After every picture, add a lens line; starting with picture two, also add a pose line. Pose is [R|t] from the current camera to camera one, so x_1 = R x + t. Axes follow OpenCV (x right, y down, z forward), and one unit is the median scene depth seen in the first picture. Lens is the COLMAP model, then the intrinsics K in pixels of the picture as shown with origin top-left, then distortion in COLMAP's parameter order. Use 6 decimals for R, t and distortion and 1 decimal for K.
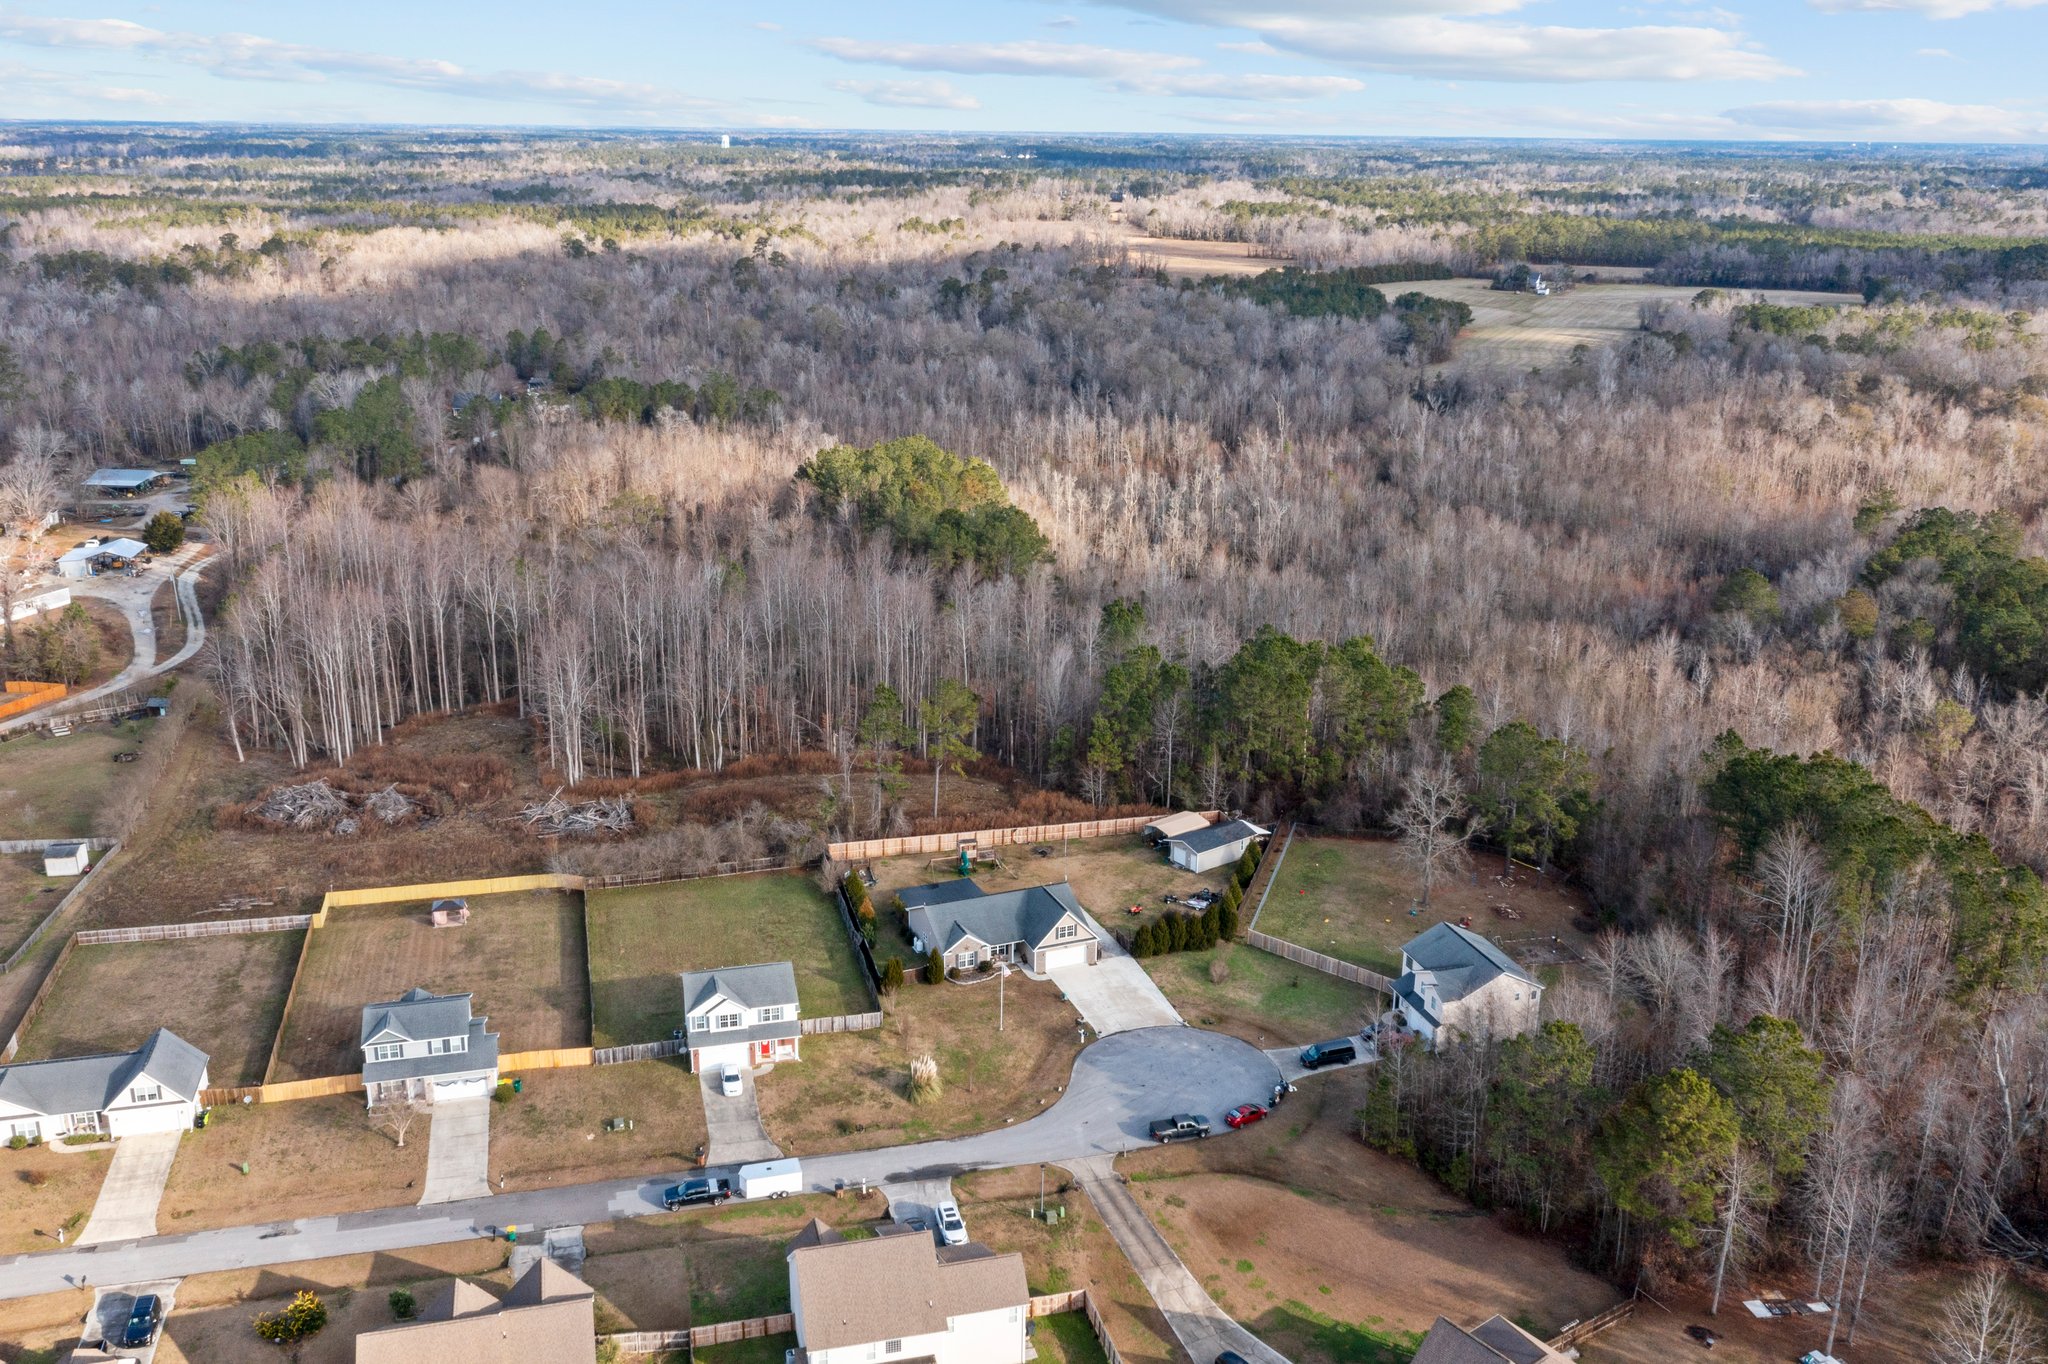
lens RADIAL K [[1739.6, 0, 1024.0], [0, 1739.6, 682.0], [0, 0, 1]] dist [-0.007189, -0.005652]
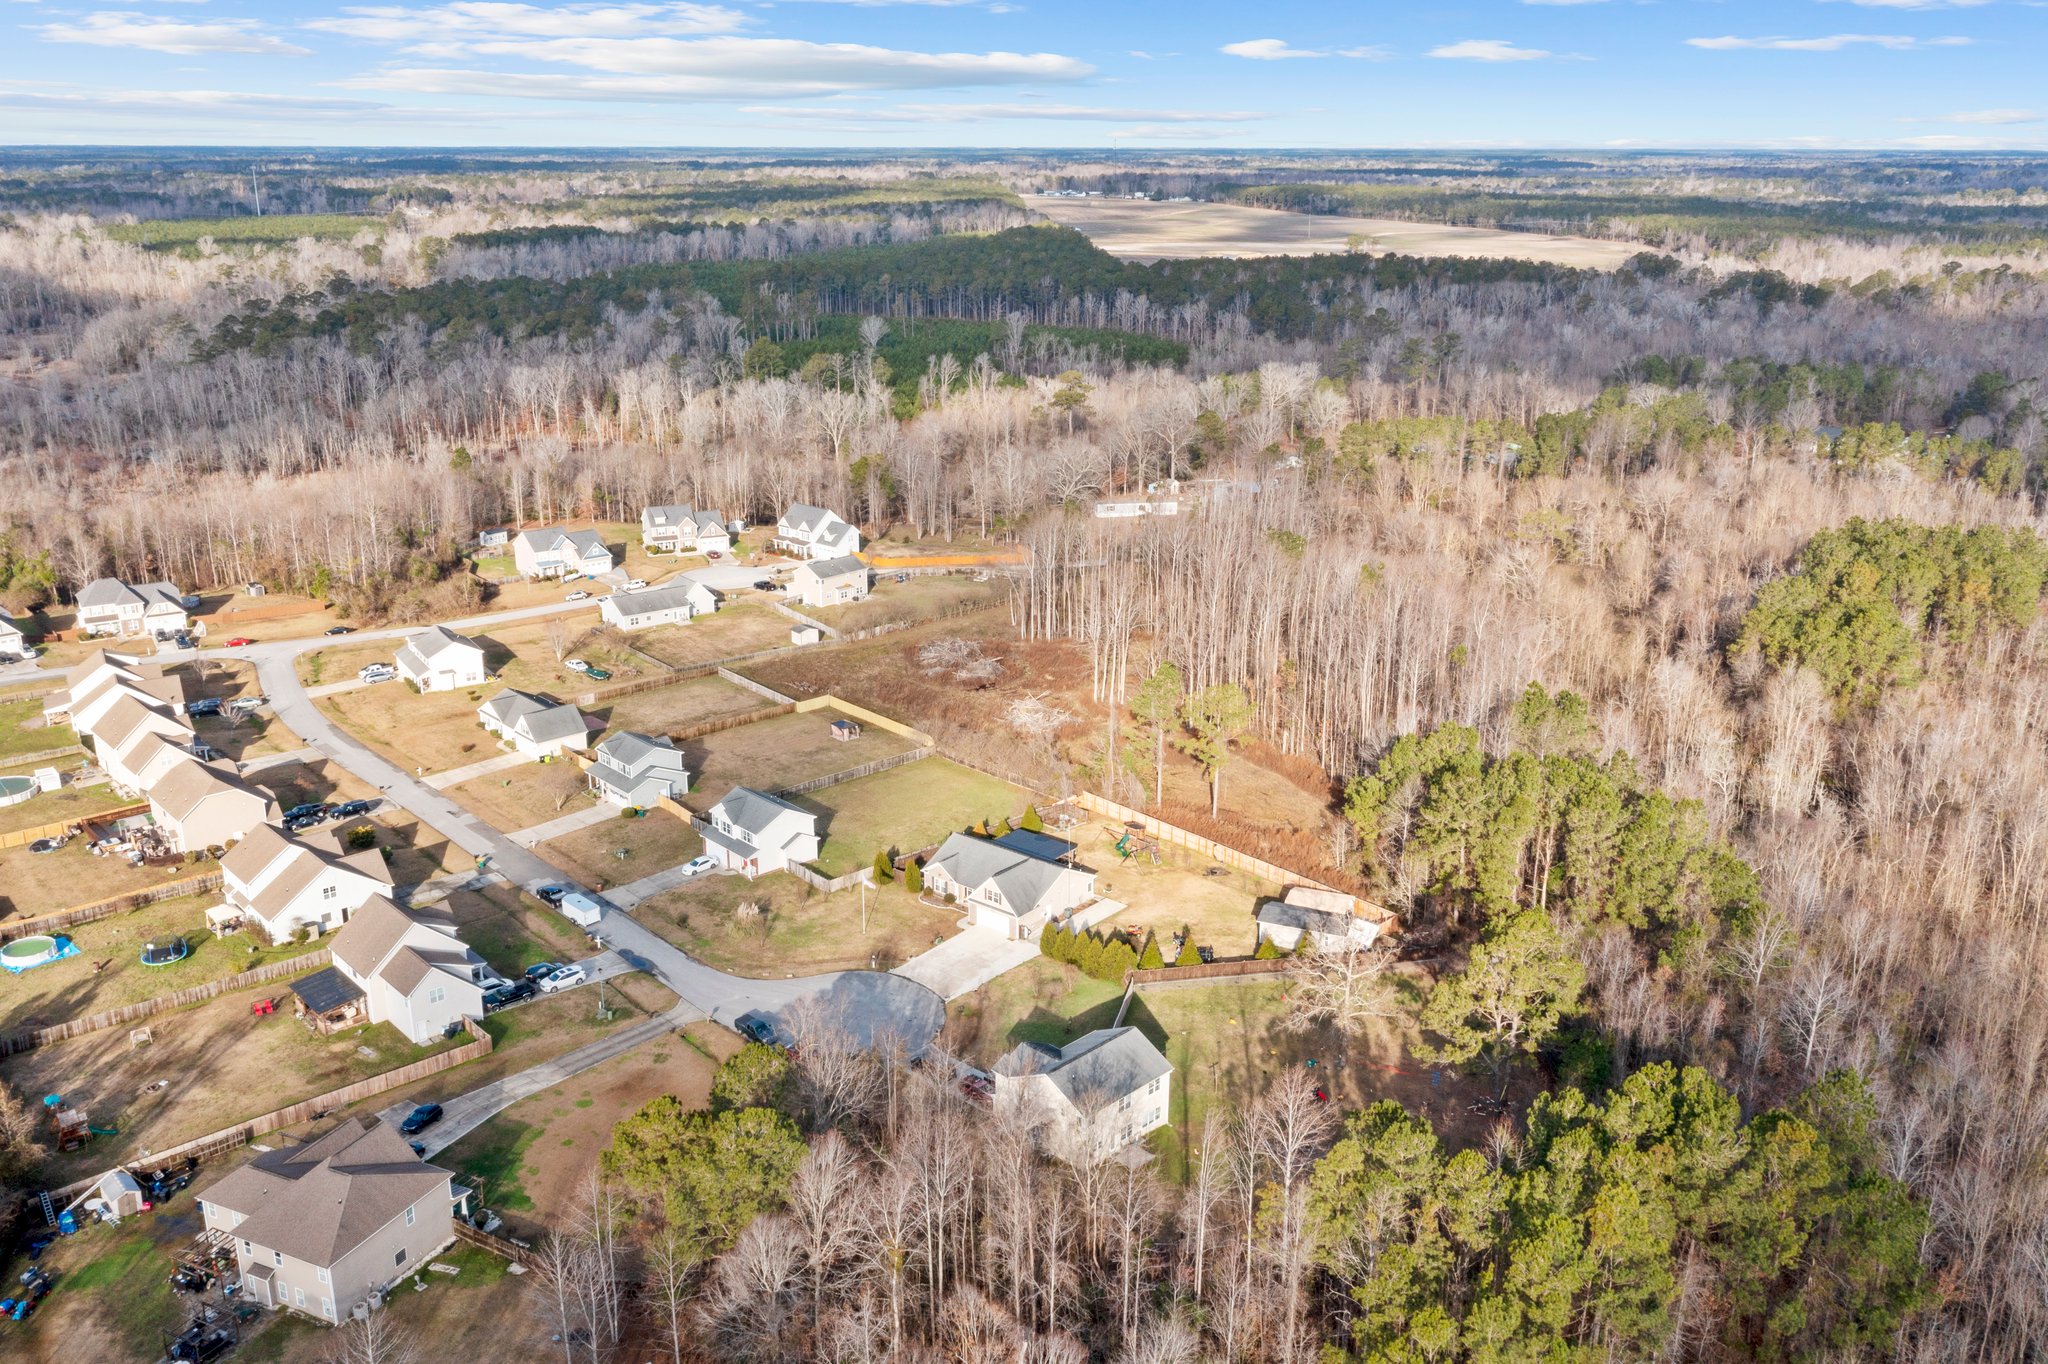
lens RADIAL K [[1683.3, 0, 1024.0], [0, 1683.3, 682.0], [0, 0, 1]] dist [0.003465, -0.007794]
pose [[0.463469, 0.258619, -0.847534, 0.786910], [-0.265274, 0.953091, 0.145765, -0.122815], [0.845474, 0.157271, 0.510333, 0.426991]]
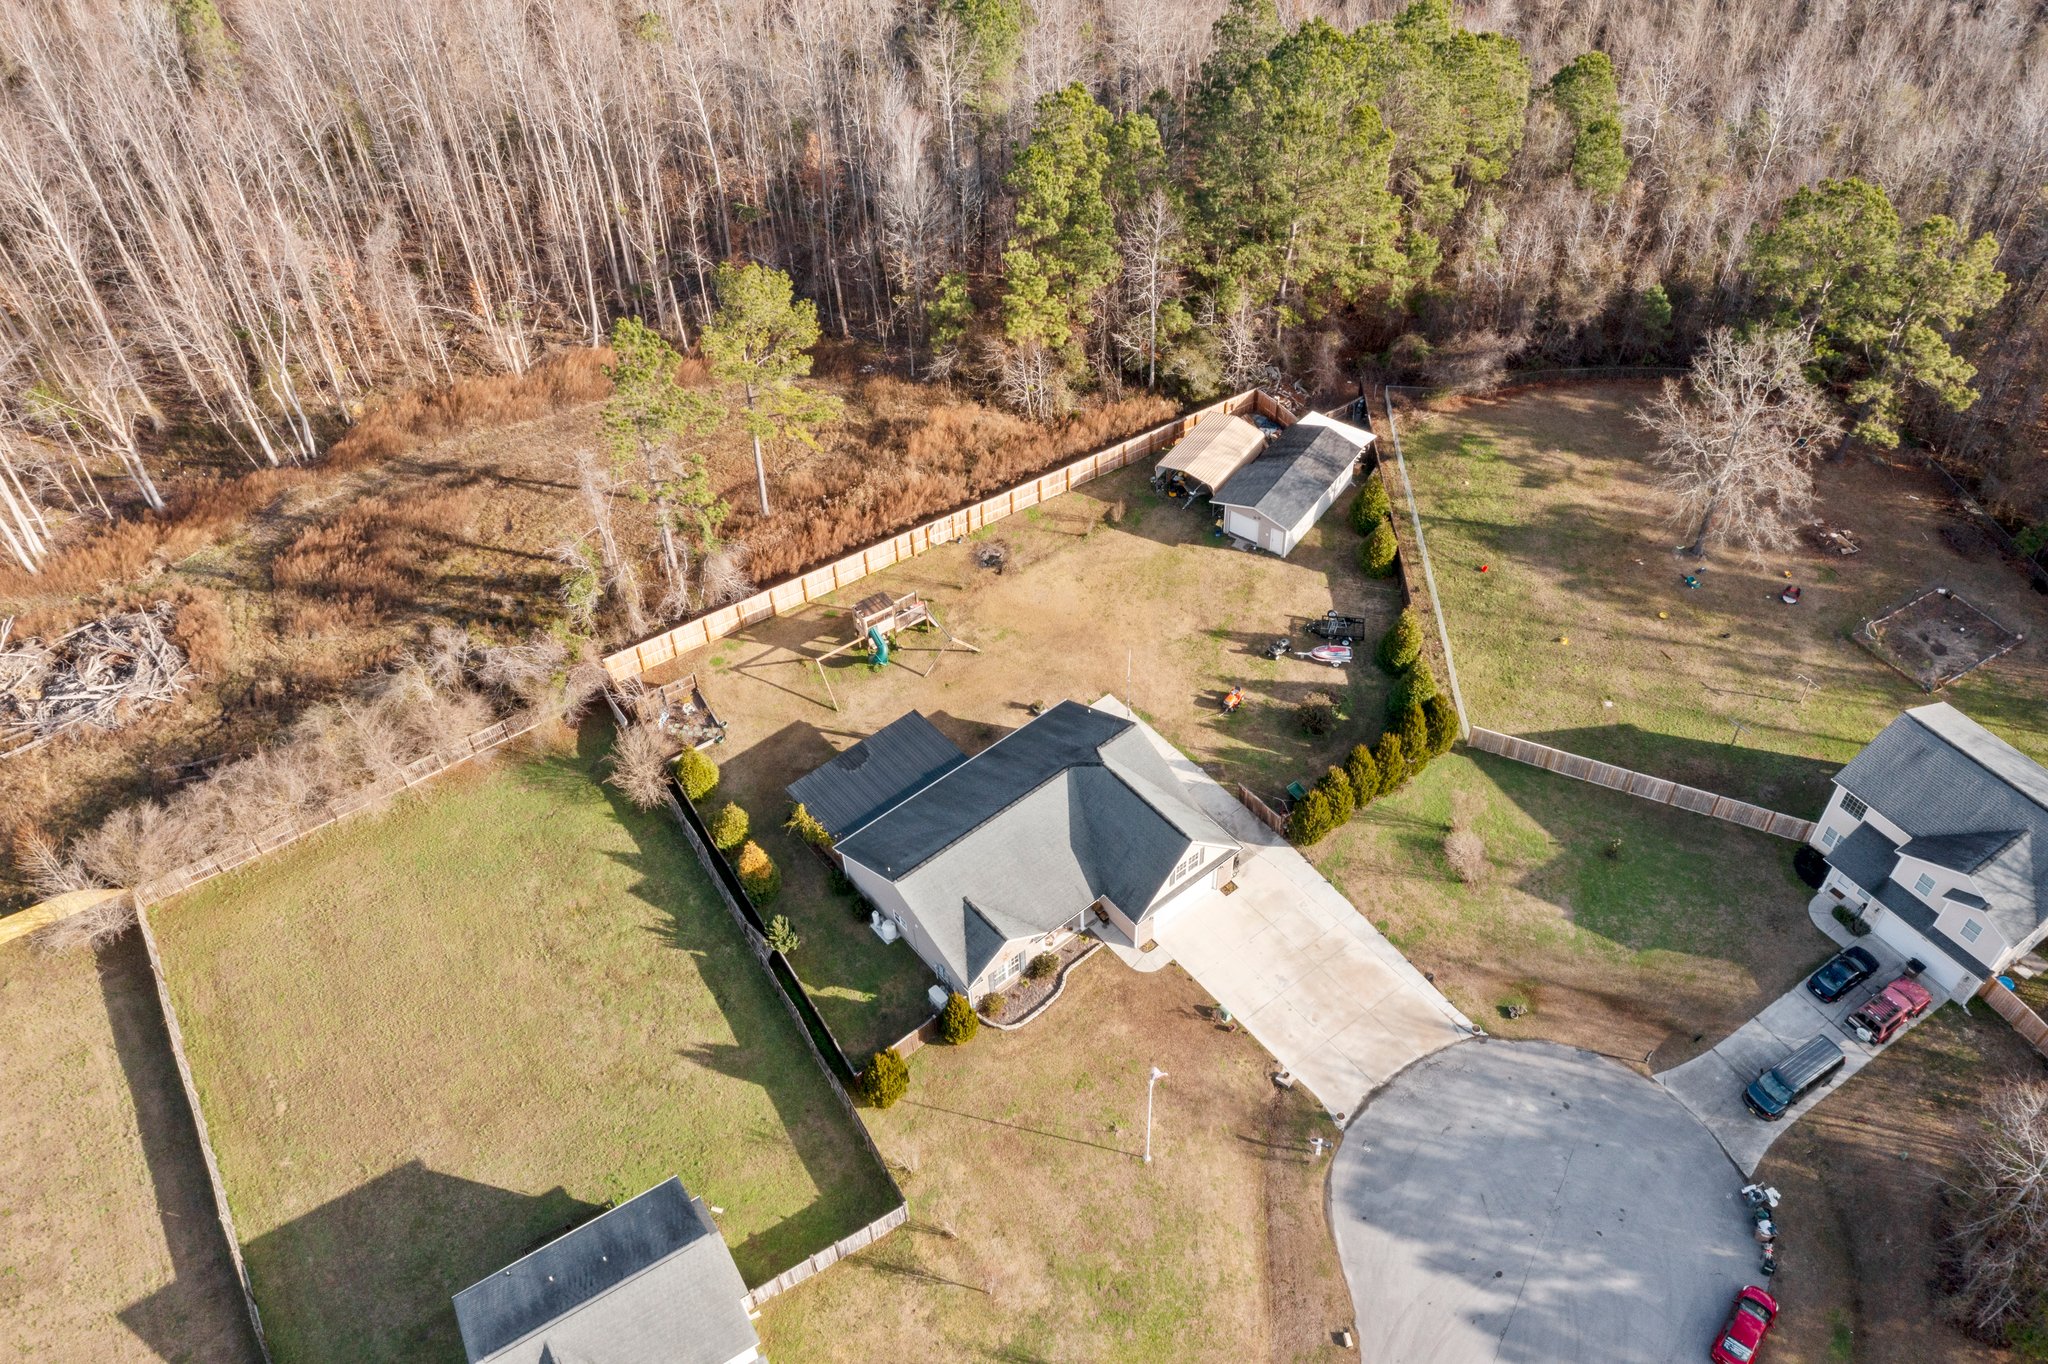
lens RADIAL K [[1635.4, 0, 1024.0], [0, 1635.4, 682.0], [0, 0, 1]] dist [0.001757, -0.000319]
pose [[0.957777, -0.237060, 0.162685, -0.076453], [0.130679, 0.862944, 0.488109, -0.124640], [-0.256099, -0.446240, 0.857486, 0.572944]]
